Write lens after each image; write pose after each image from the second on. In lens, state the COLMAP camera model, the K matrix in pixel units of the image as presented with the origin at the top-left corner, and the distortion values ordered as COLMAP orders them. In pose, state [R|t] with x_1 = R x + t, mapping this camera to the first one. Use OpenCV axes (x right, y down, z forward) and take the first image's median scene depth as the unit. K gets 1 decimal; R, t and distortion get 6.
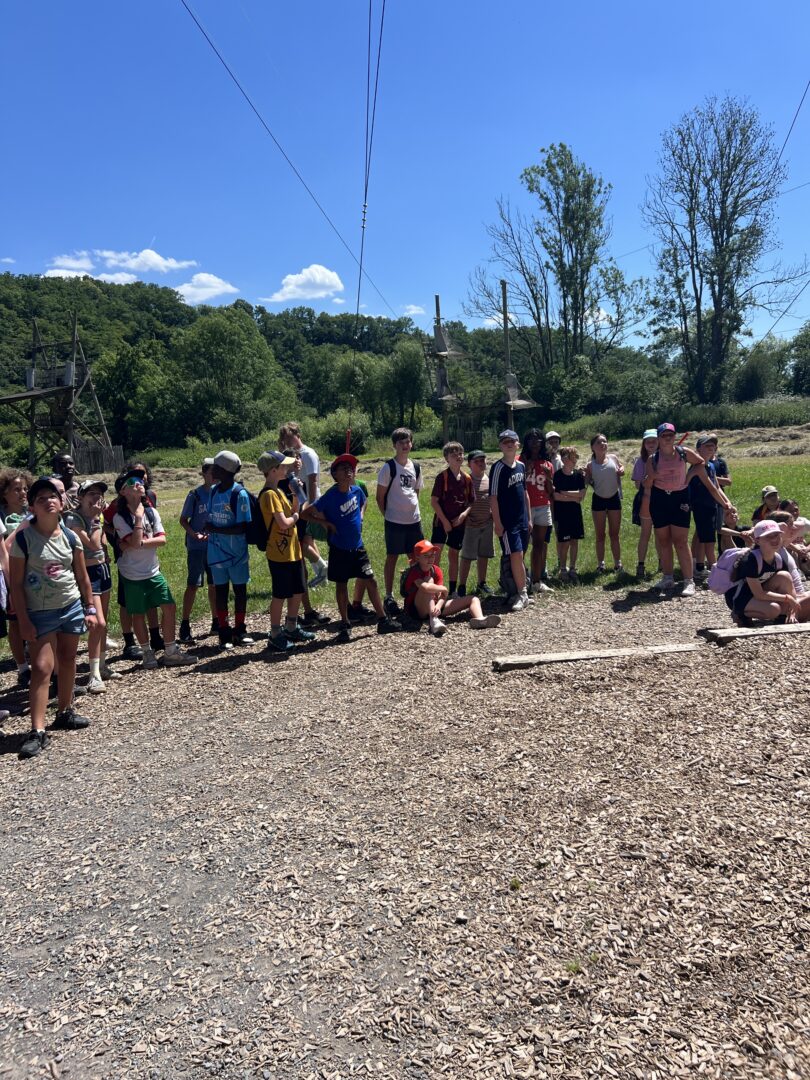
lens RADIAL K [[824.4, 0, 410.4], [0, 824.4, 534.0], [0, 0, 1]] dist [0.050026, -0.055953]
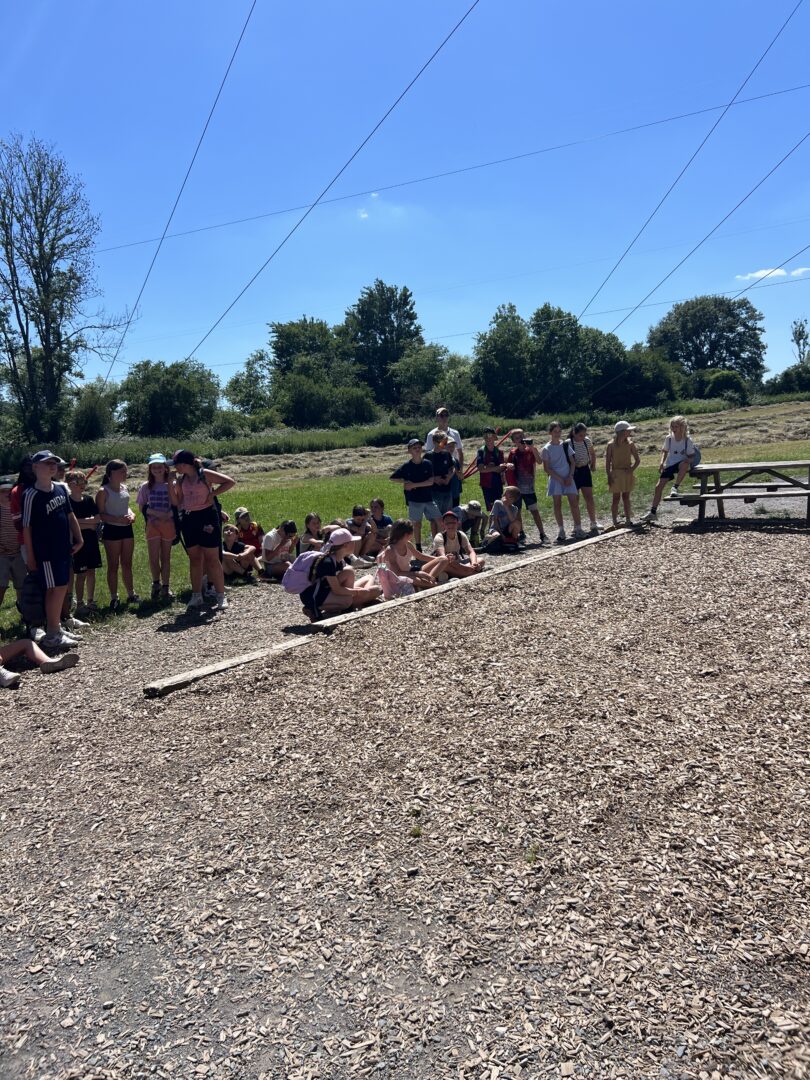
lens RADIAL K [[824.4, 0, 410.4], [0, 824.4, 534.0], [0, 0, 1]] dist [0.050026, -0.055953]
pose [[0.705032, -0.069068, 0.705804, -0.354399], [0.104400, 0.994511, -0.006966, 0.017068], [-0.701449, 0.078598, 0.708373, 0.104064]]
